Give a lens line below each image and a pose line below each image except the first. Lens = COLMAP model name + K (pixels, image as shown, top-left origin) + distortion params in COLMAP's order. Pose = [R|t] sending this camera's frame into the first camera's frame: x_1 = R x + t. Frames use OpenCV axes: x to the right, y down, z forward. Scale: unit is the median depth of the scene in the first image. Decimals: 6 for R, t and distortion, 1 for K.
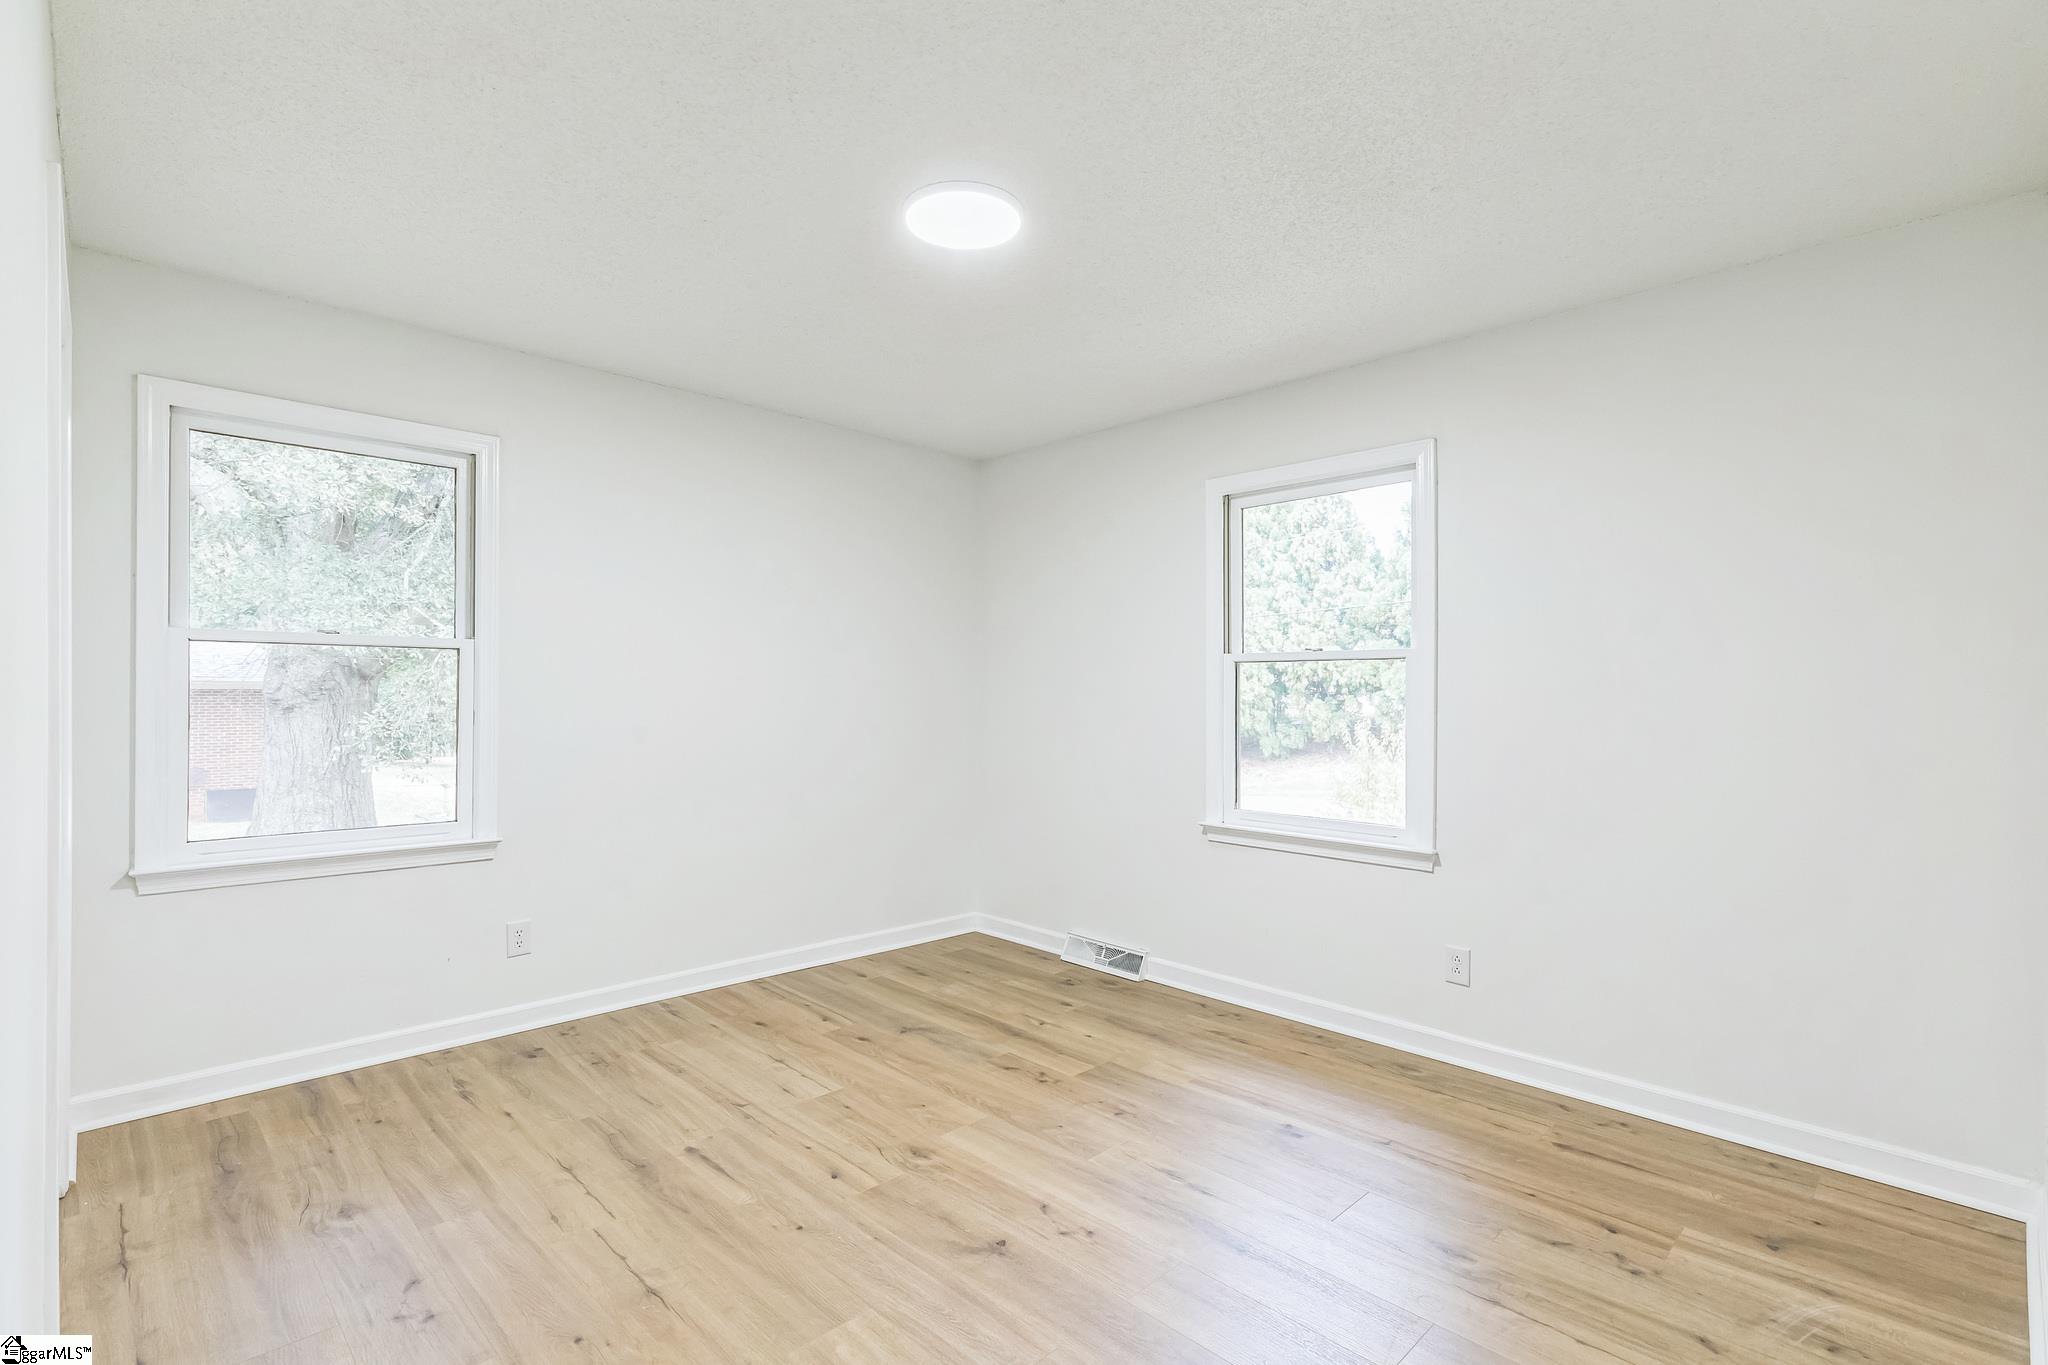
lens RADIAL K [[957.1, 0, 1025.0], [0, 957.1, 648.5], [0, 0, 1]] dist [0.004790, -0.000730]
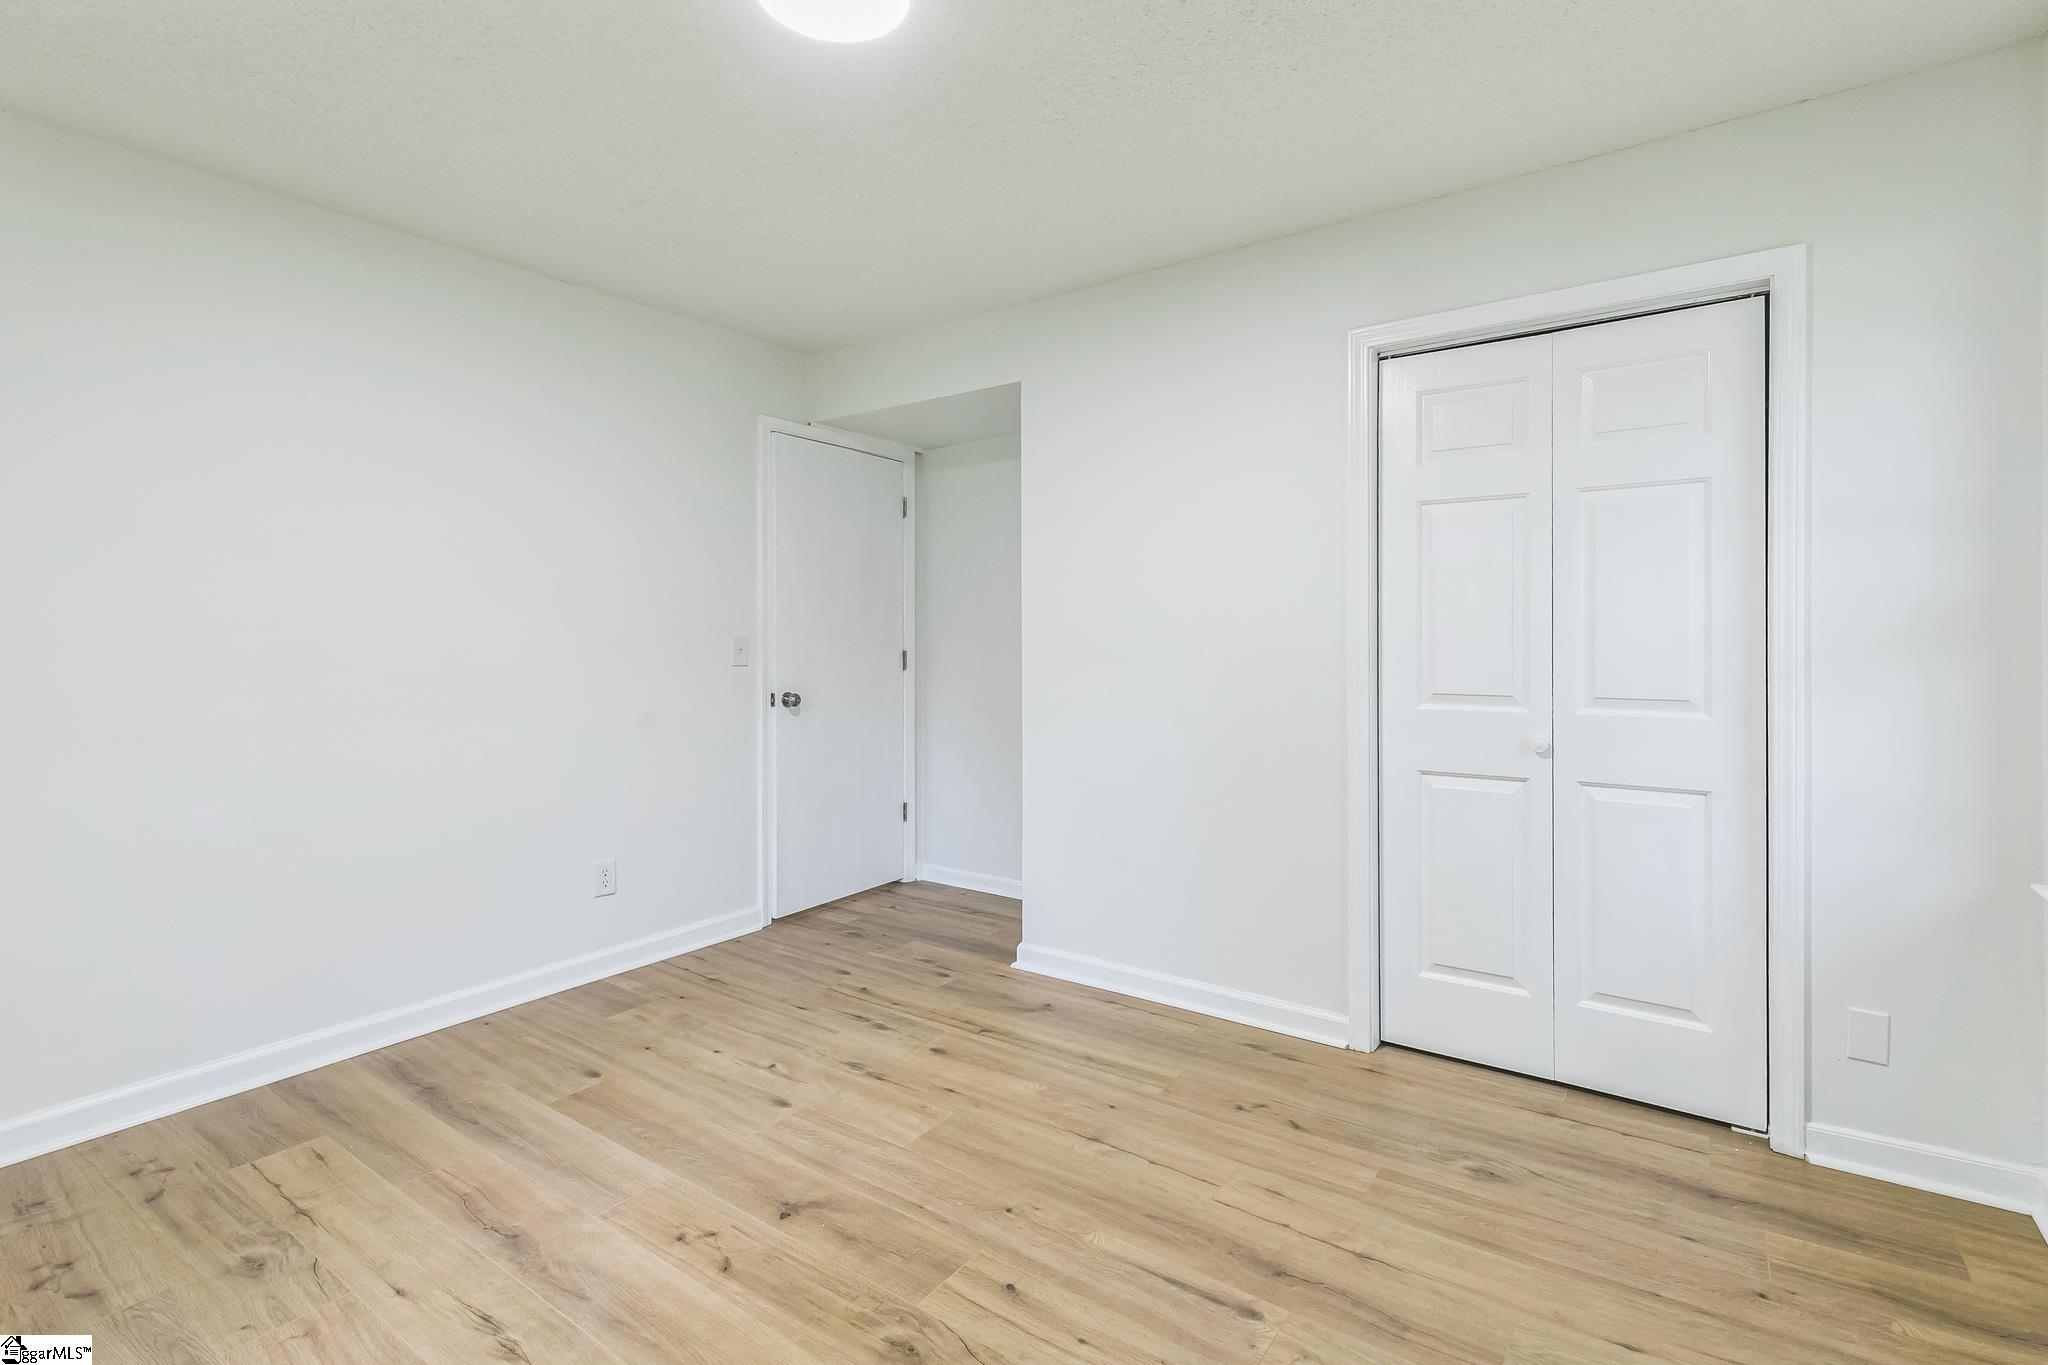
lens RADIAL K [[957.1, 0, 1025.0], [0, 957.1, 648.5], [0, 0, 1]] dist [0.004790, -0.000730]
pose [[-0.985481, 0.000378, -0.169785, -0.092921], [0.004855, 0.999651, -0.025952, 0.088686], [0.169716, -0.026400, -0.985139, 1.889450]]
